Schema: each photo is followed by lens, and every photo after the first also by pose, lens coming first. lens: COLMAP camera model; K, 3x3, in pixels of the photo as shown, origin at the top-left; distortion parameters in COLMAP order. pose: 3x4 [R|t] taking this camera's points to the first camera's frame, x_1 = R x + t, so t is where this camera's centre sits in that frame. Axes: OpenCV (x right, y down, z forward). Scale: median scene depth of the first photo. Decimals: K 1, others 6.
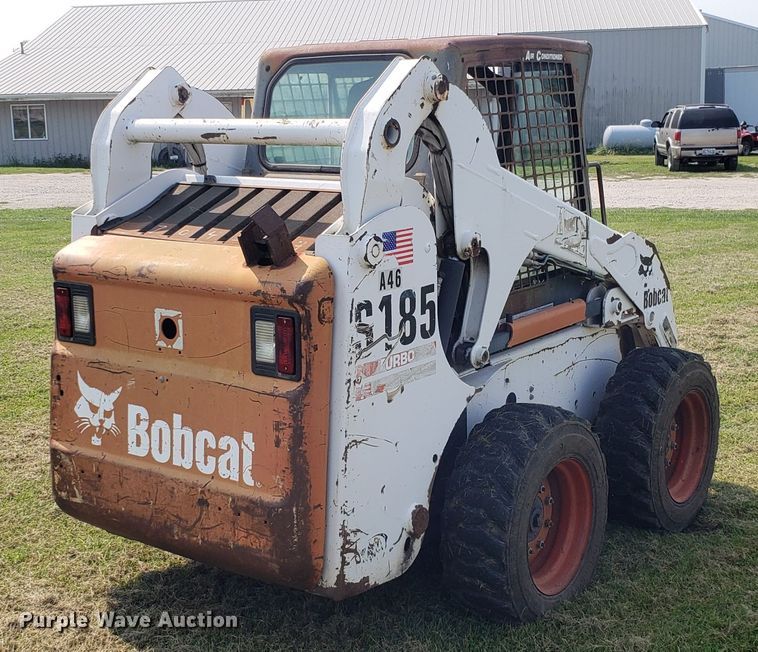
lens RADIAL K [[1062.1, 0, 370.3], [0, 1062.1, 317.0], [0, 0, 1]] dist [0.357471, -1.648096]
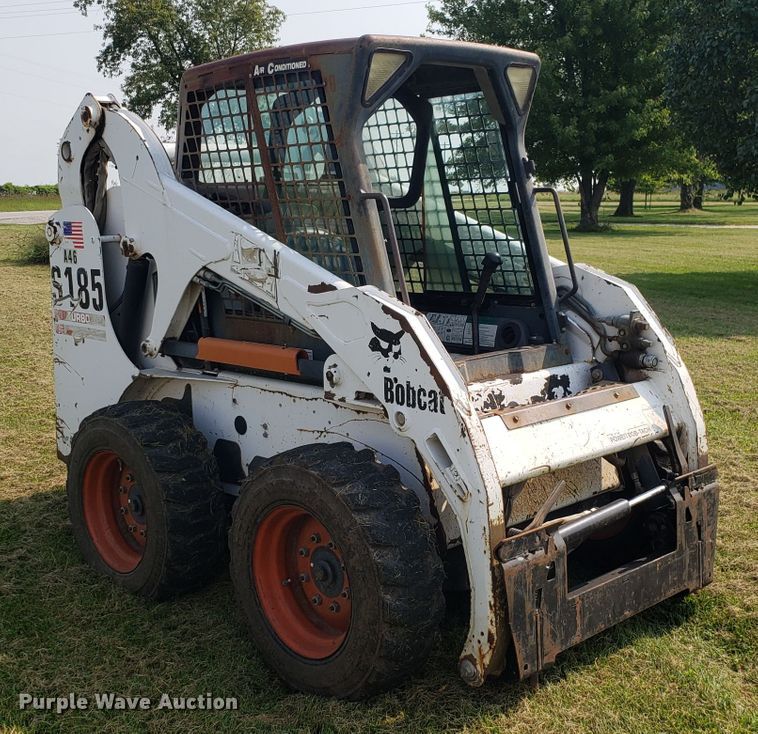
lens RADIAL K [[1089.4, 0, 415.3], [0, 1089.4, 382.3], [0, 0, 1]] dist [0.385602, -1.522897]
pose [[-0.127068, 0.191199, -0.973292, 1.379988], [-0.169881, 0.962552, 0.211268, -0.255385], [0.977238, 0.192190, -0.089829, 1.558862]]
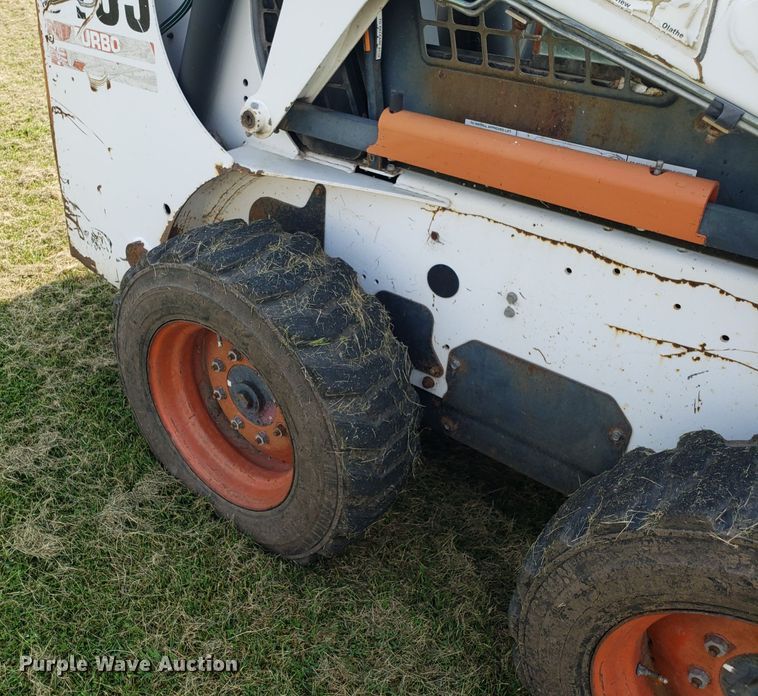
lens RADIAL K [[727.5, 0, 305.5], [0, 727.5, 351.6], [0, 0, 1]] dist [0.009729, -0.007269]
pose [[-0.053599, 0.567713, -0.821479, 0.574879], [-0.205050, 0.798873, 0.565470, -0.107892], [0.977283, 0.198753, 0.073590, 1.144409]]
